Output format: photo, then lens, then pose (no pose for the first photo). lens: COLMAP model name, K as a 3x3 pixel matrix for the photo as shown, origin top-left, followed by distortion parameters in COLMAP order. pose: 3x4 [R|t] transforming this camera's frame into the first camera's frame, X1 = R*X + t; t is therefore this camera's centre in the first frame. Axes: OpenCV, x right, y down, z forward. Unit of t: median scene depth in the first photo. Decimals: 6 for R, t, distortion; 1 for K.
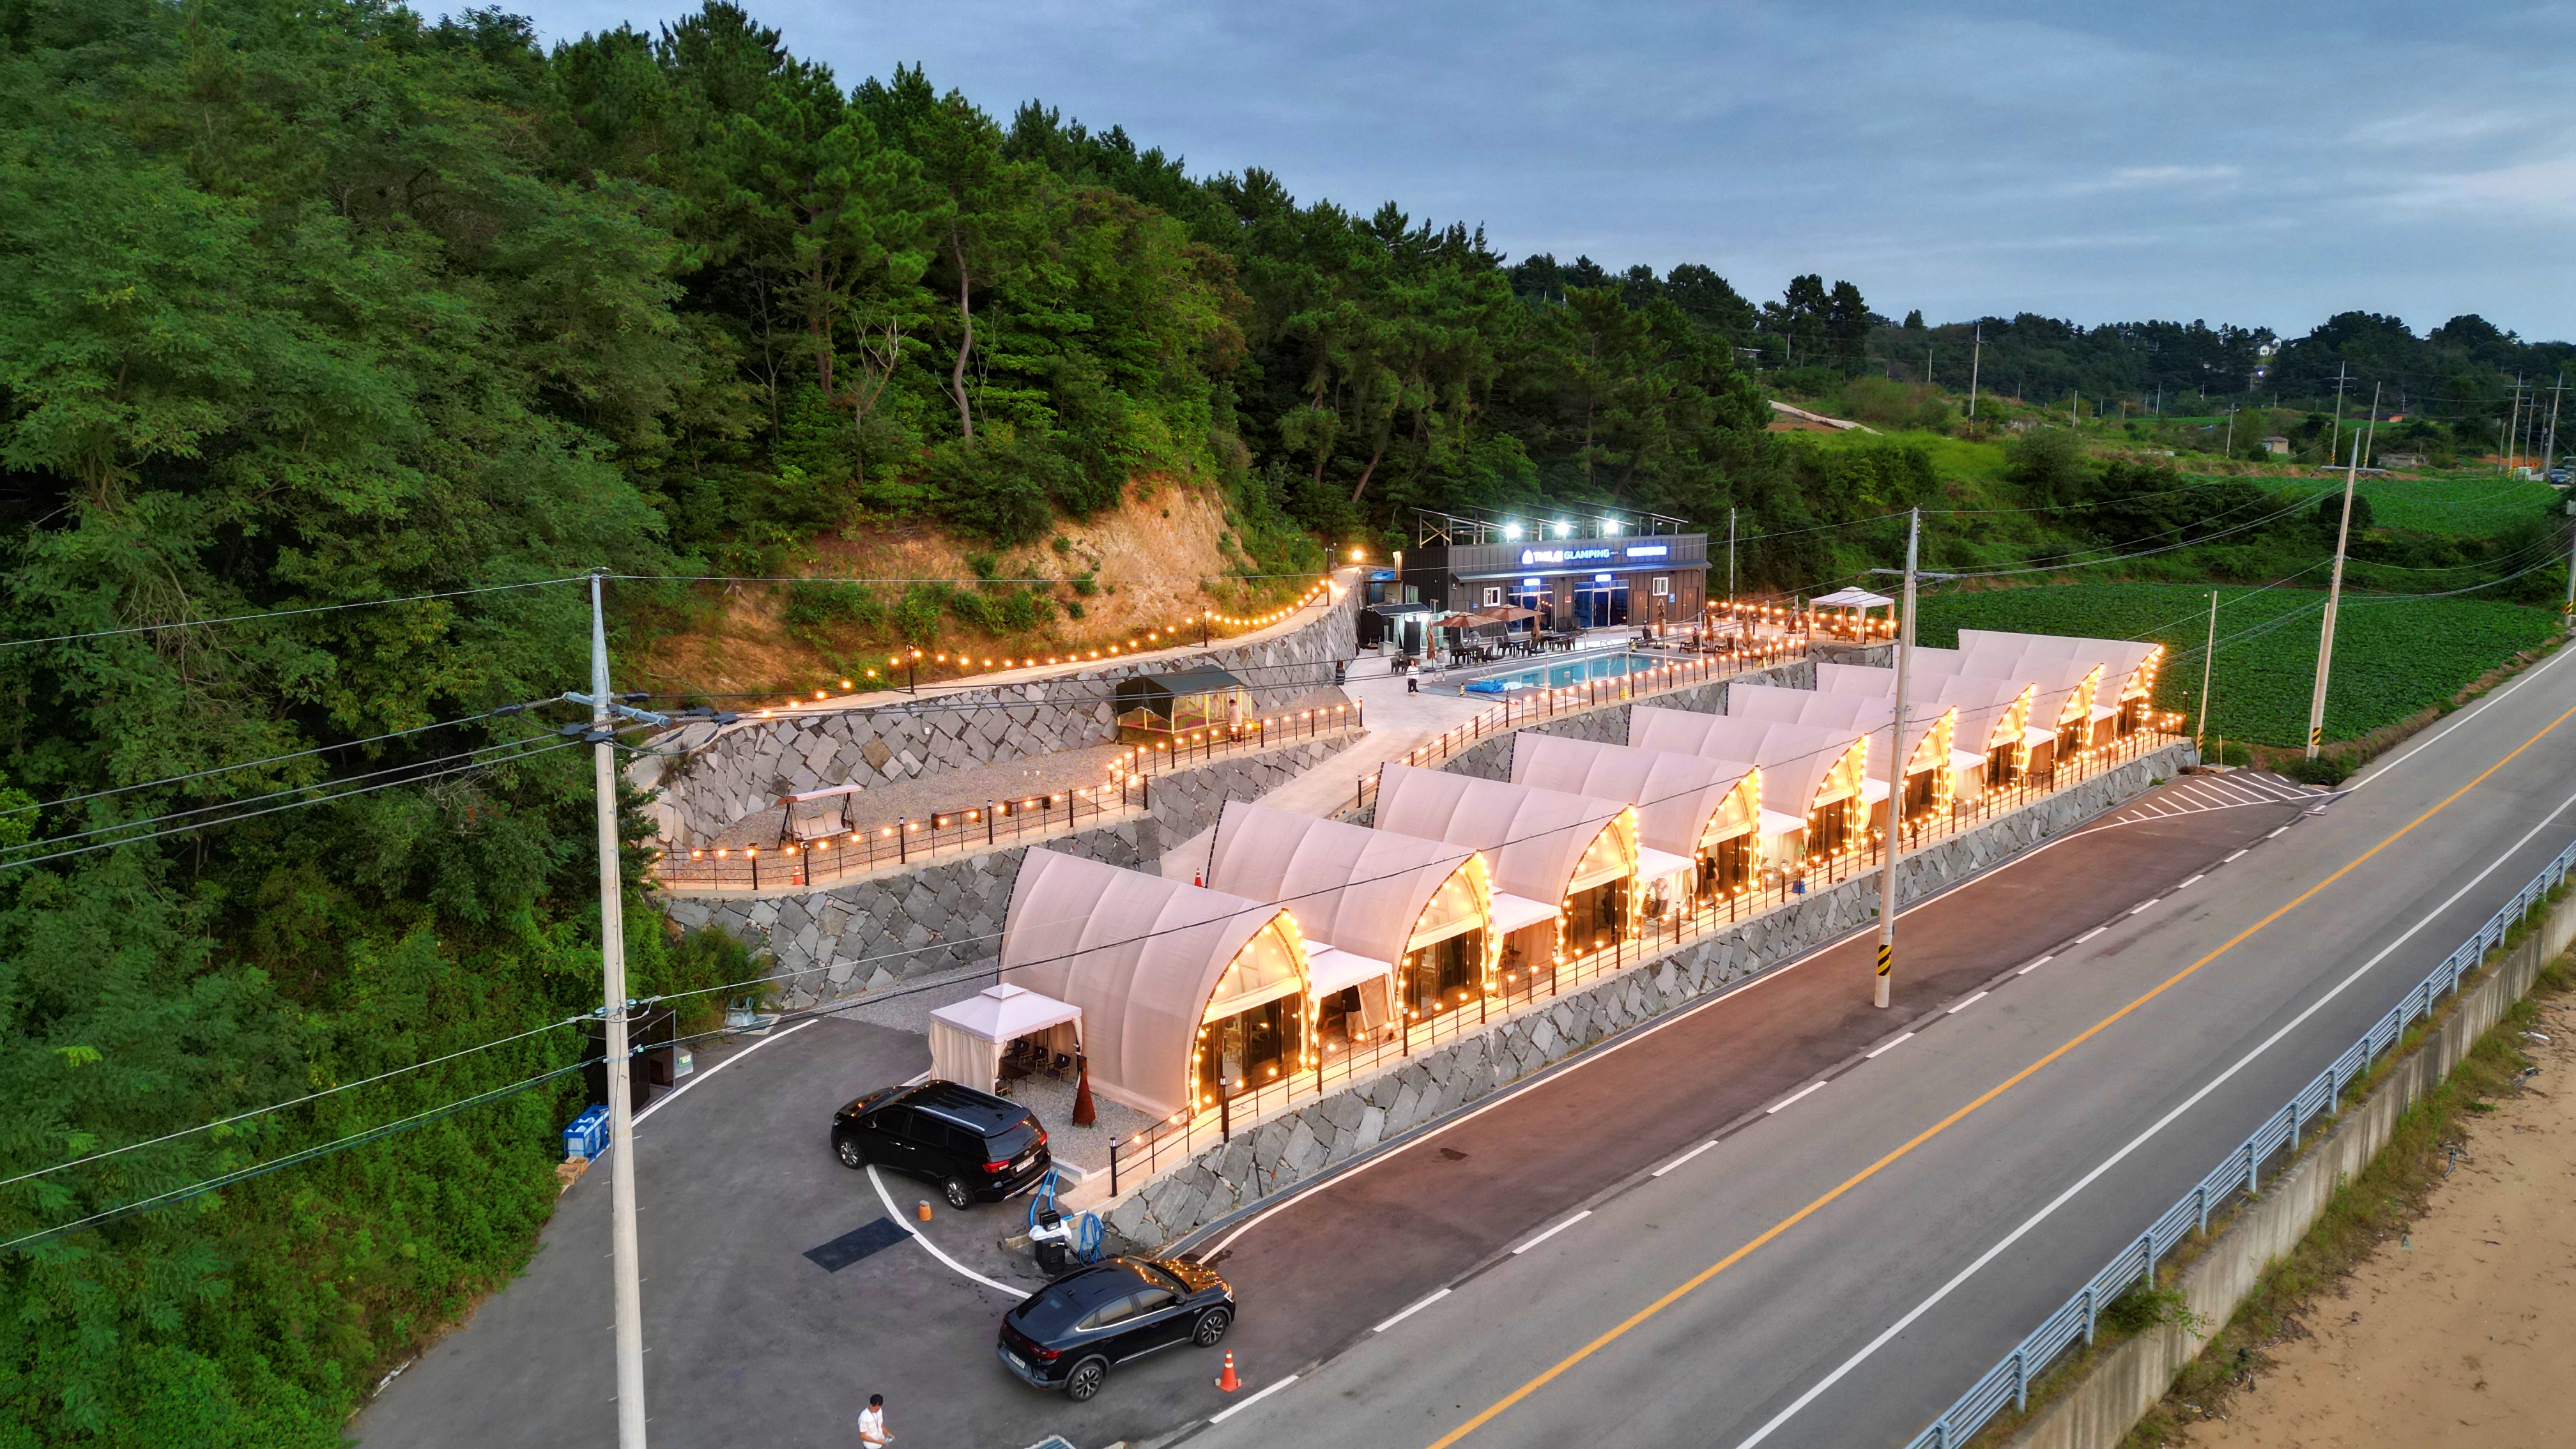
lens RADIAL K [[1797.0, 0, 1286.8], [0, 1797.0, 736.3], [0, 0, 1]] dist [0.084926, -0.087034]
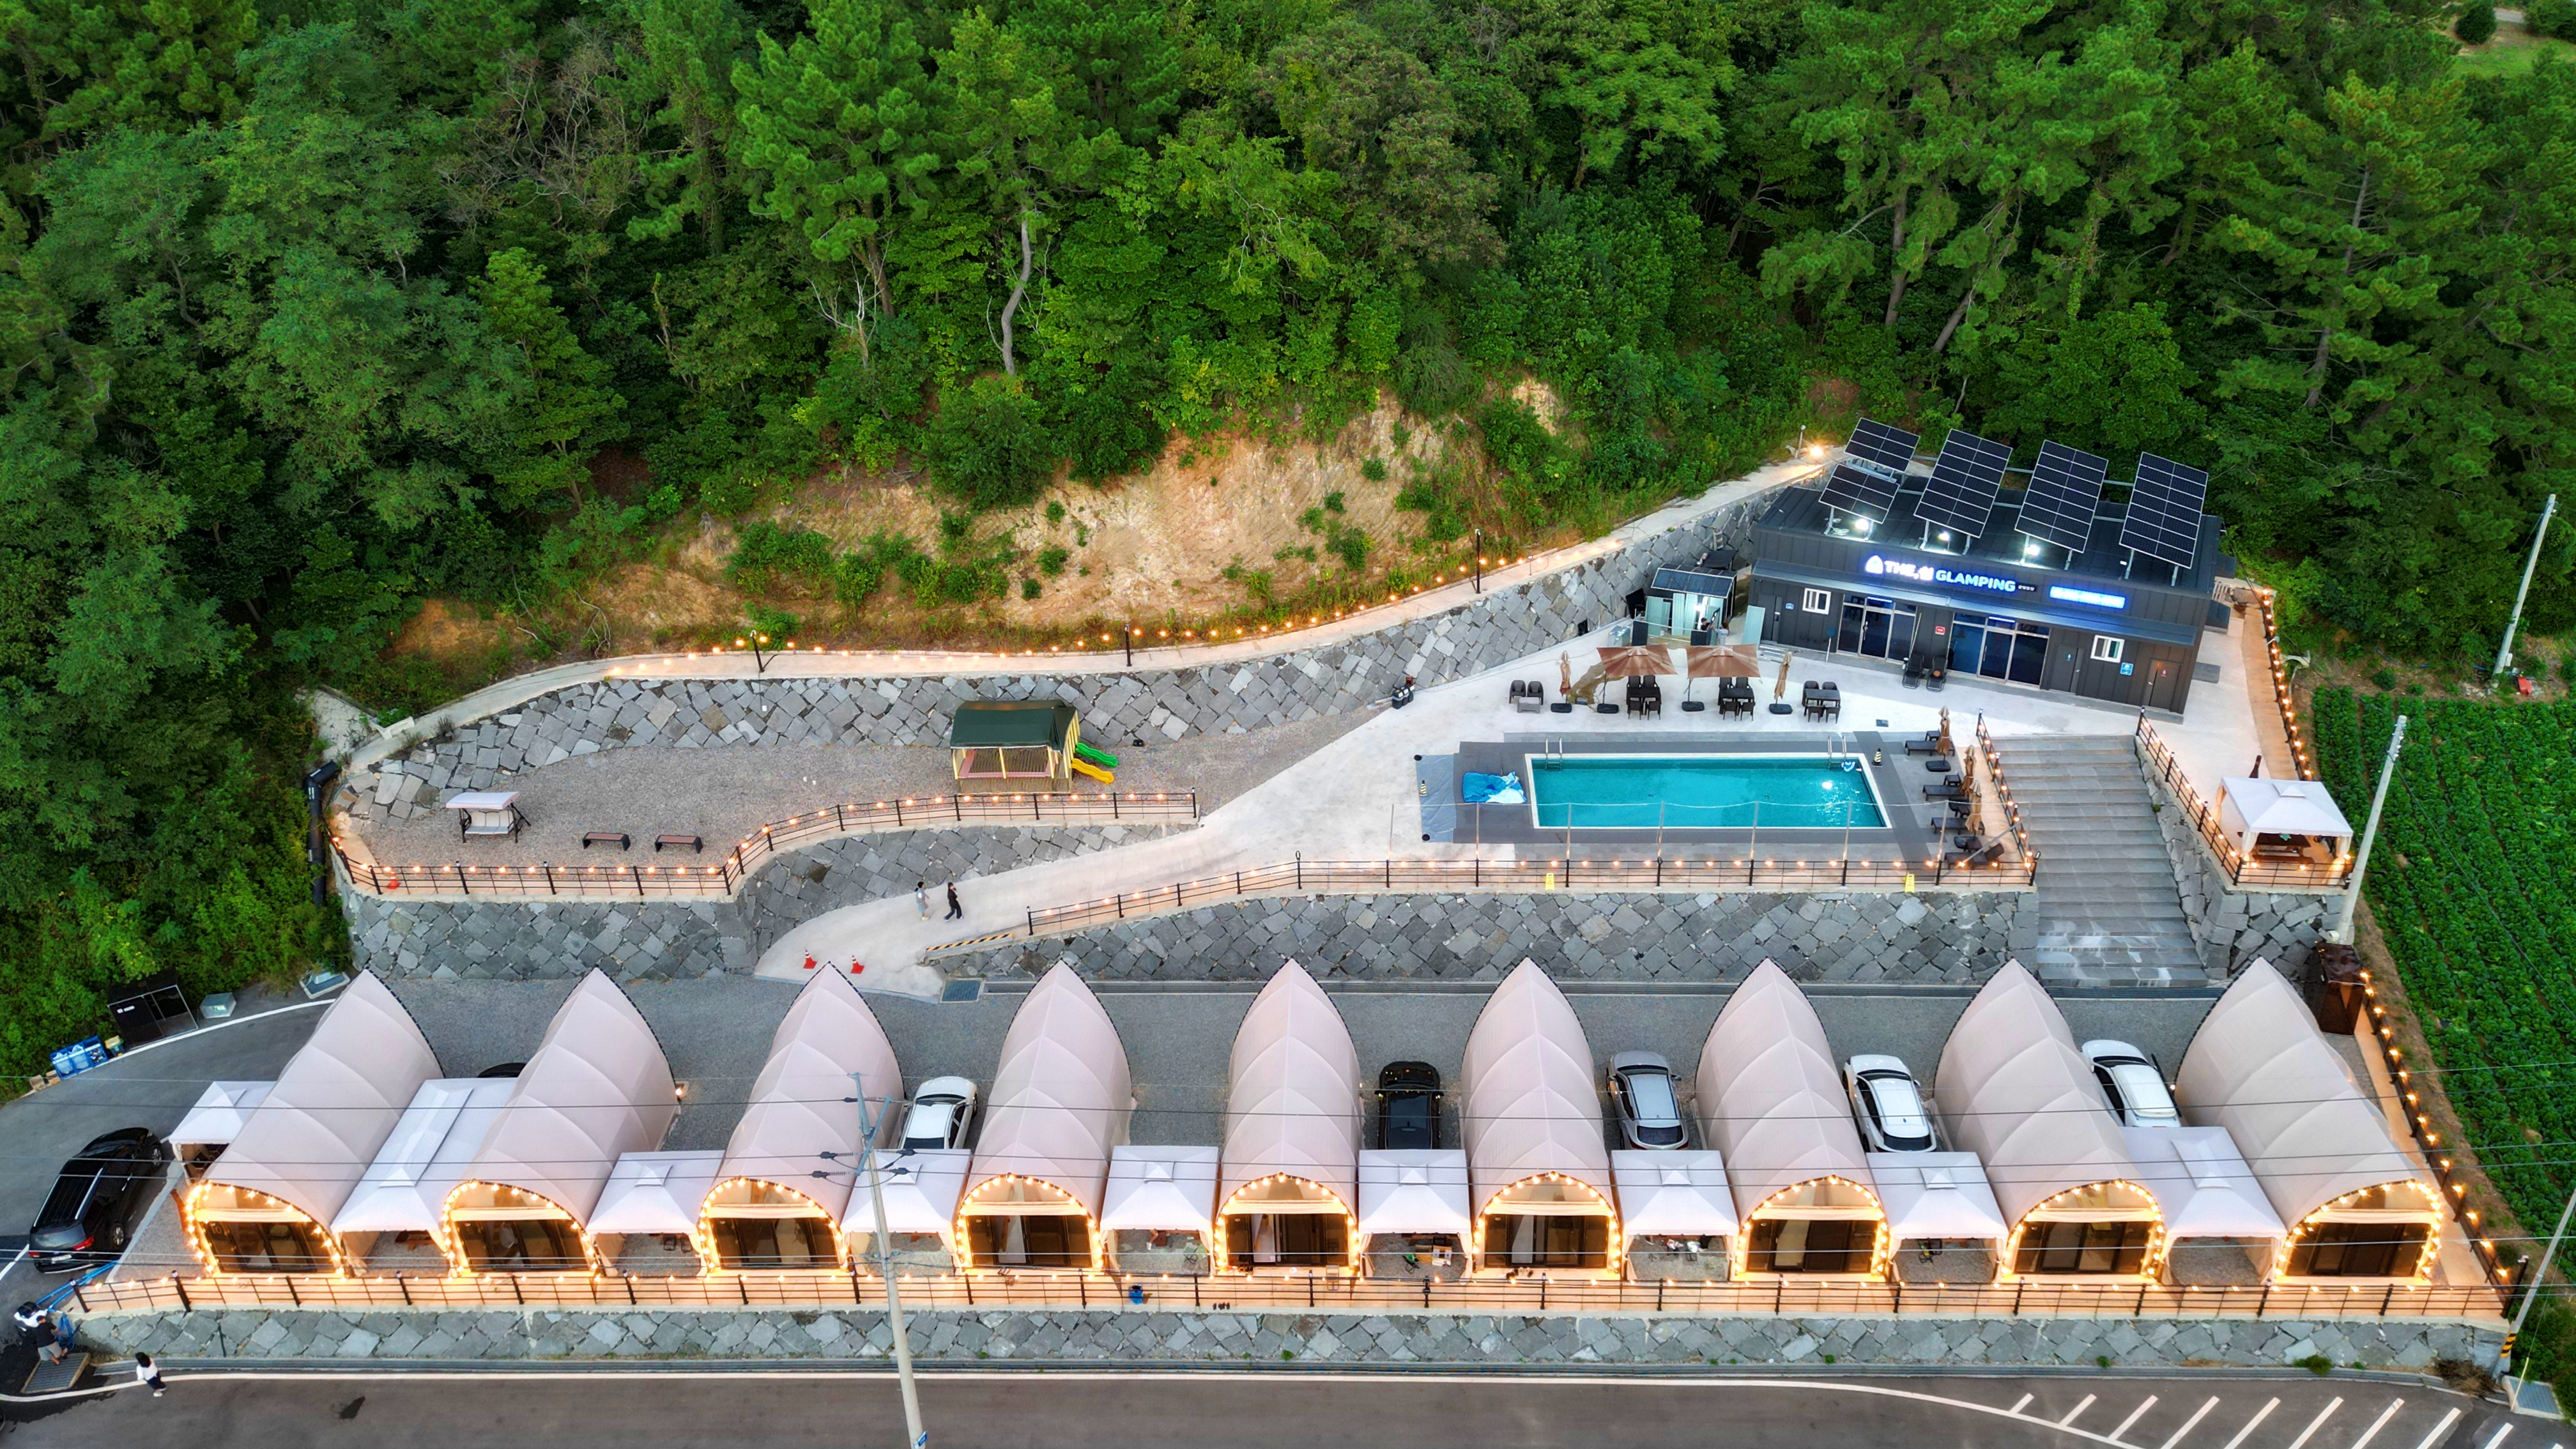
lens RADIAL K [[1851.7, 0, 1285.1], [0, 1851.7, 733.1], [0, 0, 1]] dist [0.084648, -0.094080]
pose [[0.657193, 0.379312, -0.651322, 0.663226], [-0.109672, 0.903067, 0.415261, -0.436375], [0.745701, -0.201475, 0.635089, 0.455182]]
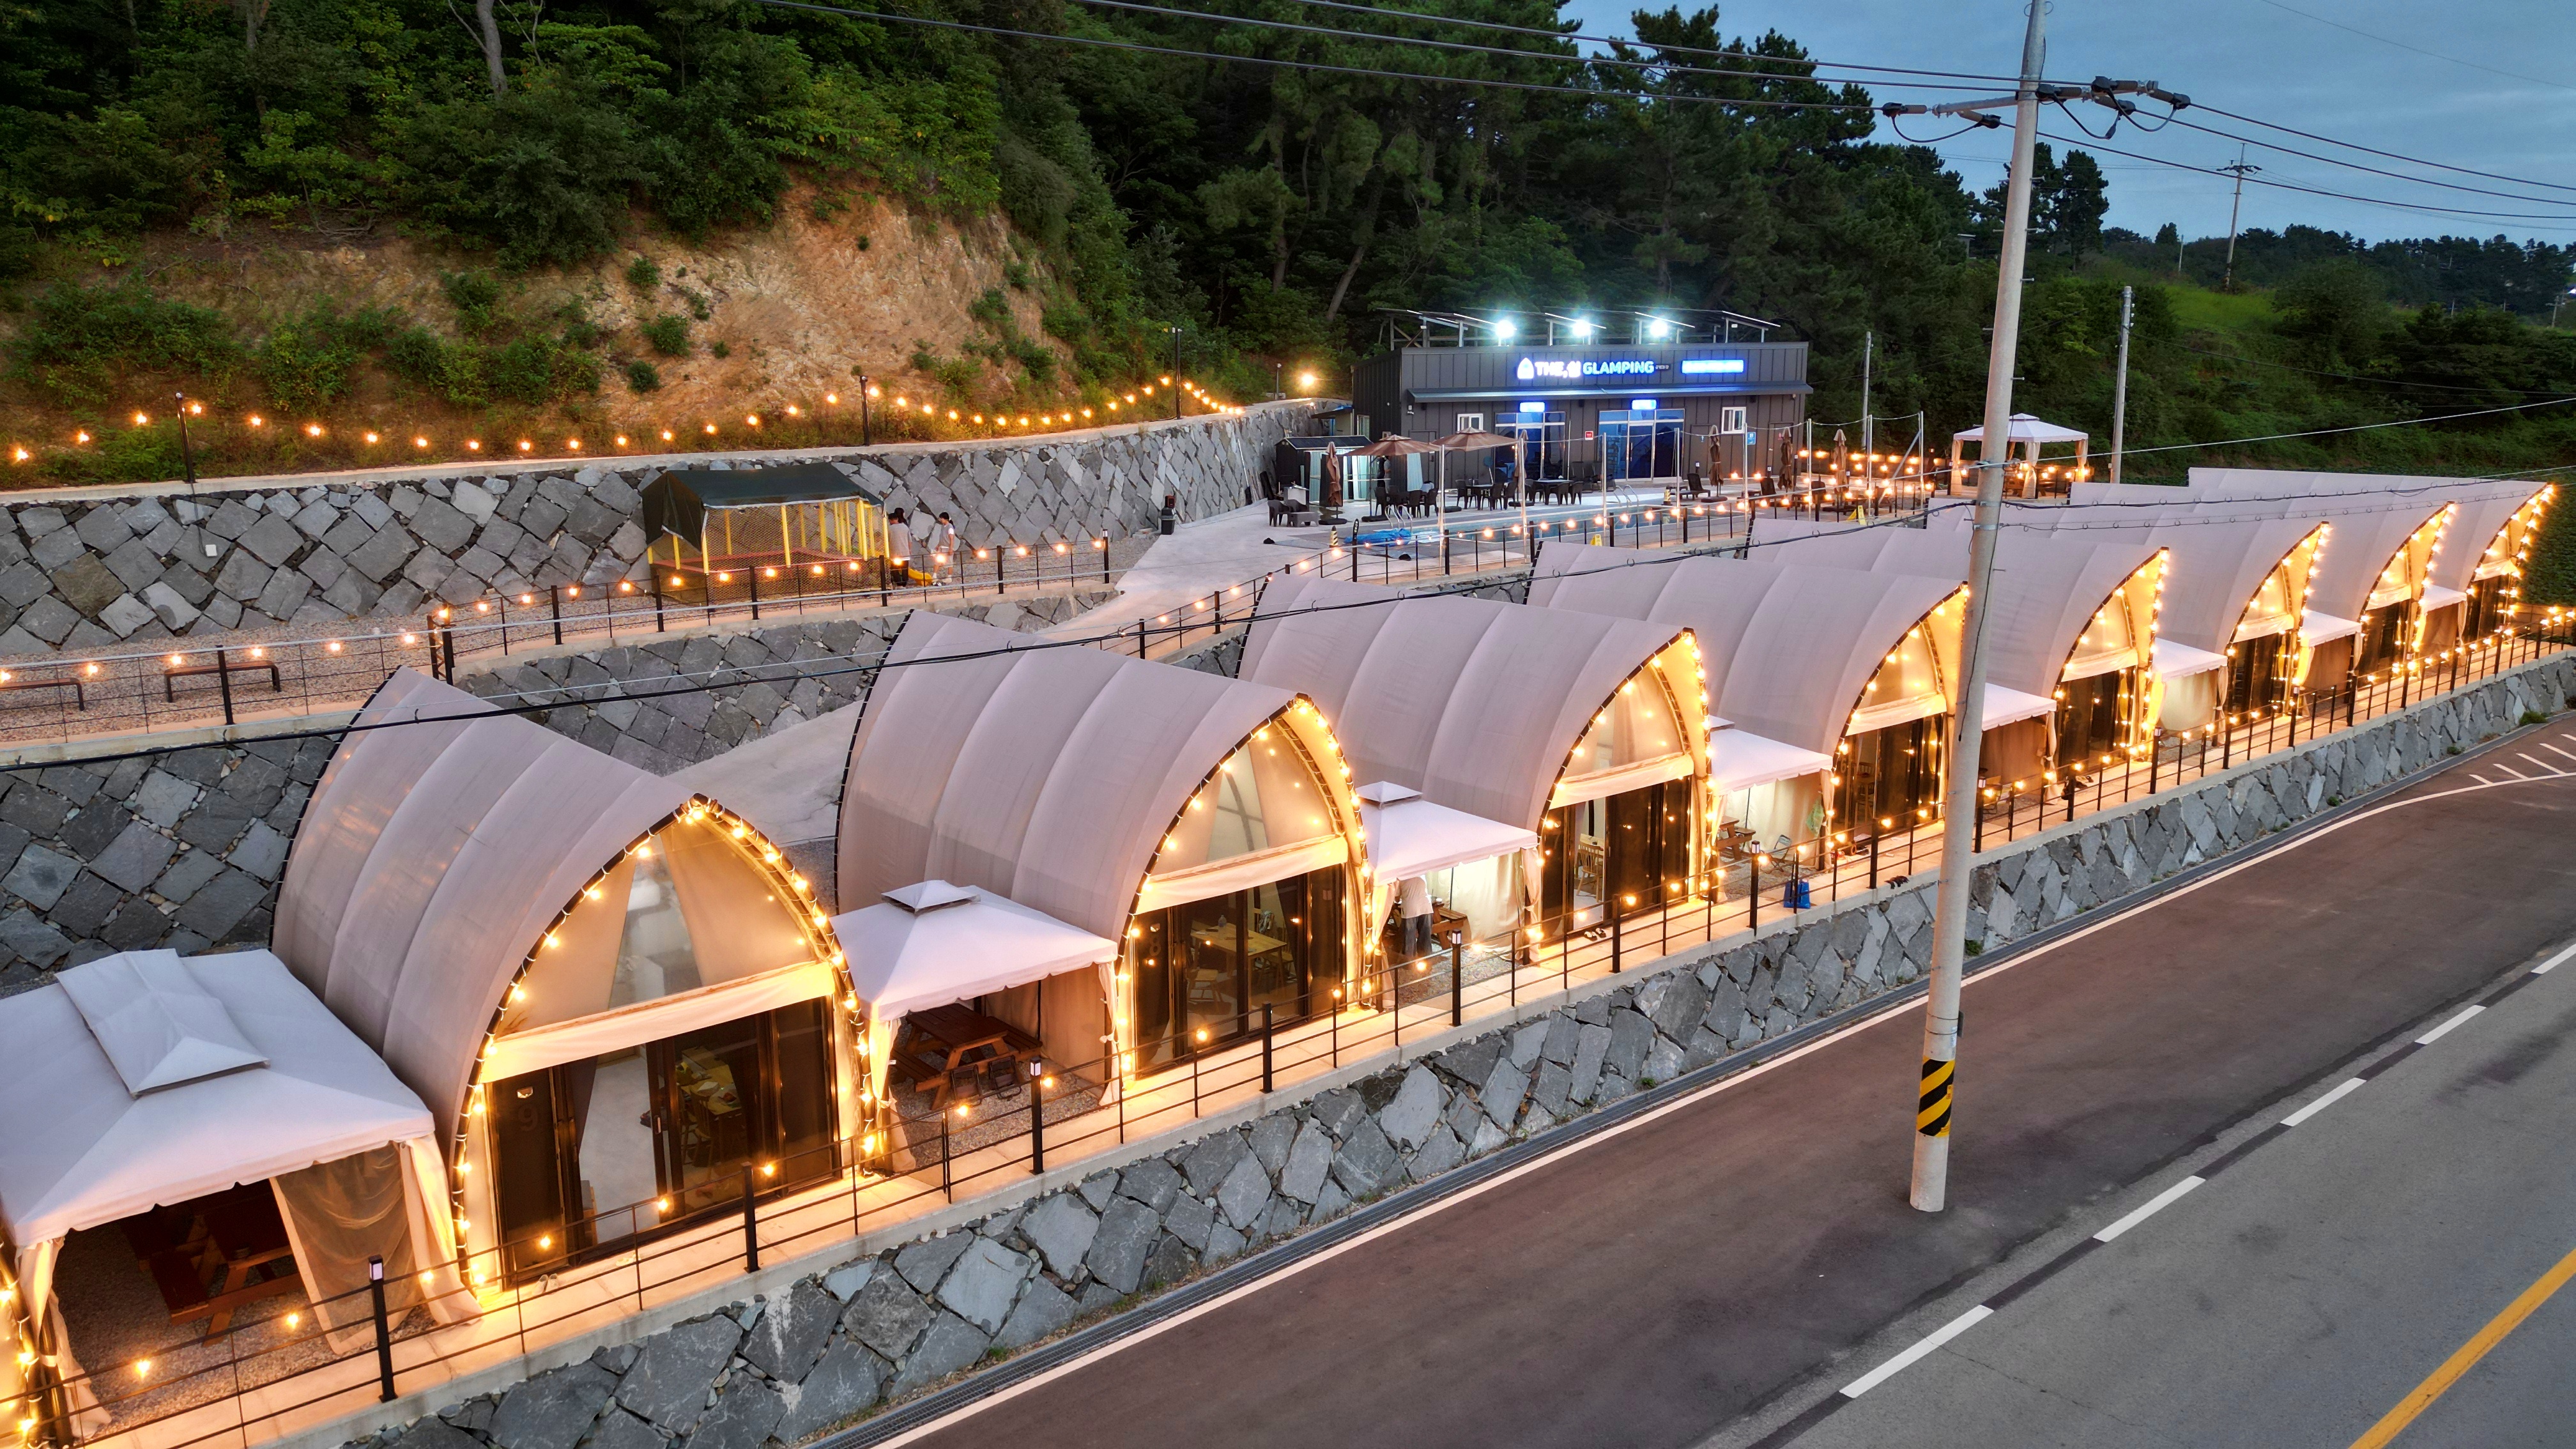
lens RADIAL K [[1797.0, 0, 1286.8], [0, 1797.0, 736.3], [0, 0, 1]] dist [0.084926, -0.087034]
pose [[0.993632, 0.027922, -0.109163, 0.166015], [-0.024463, 0.999159, 0.032896, 0.024195], [0.109990, -0.030016, 0.993479, 0.425550]]
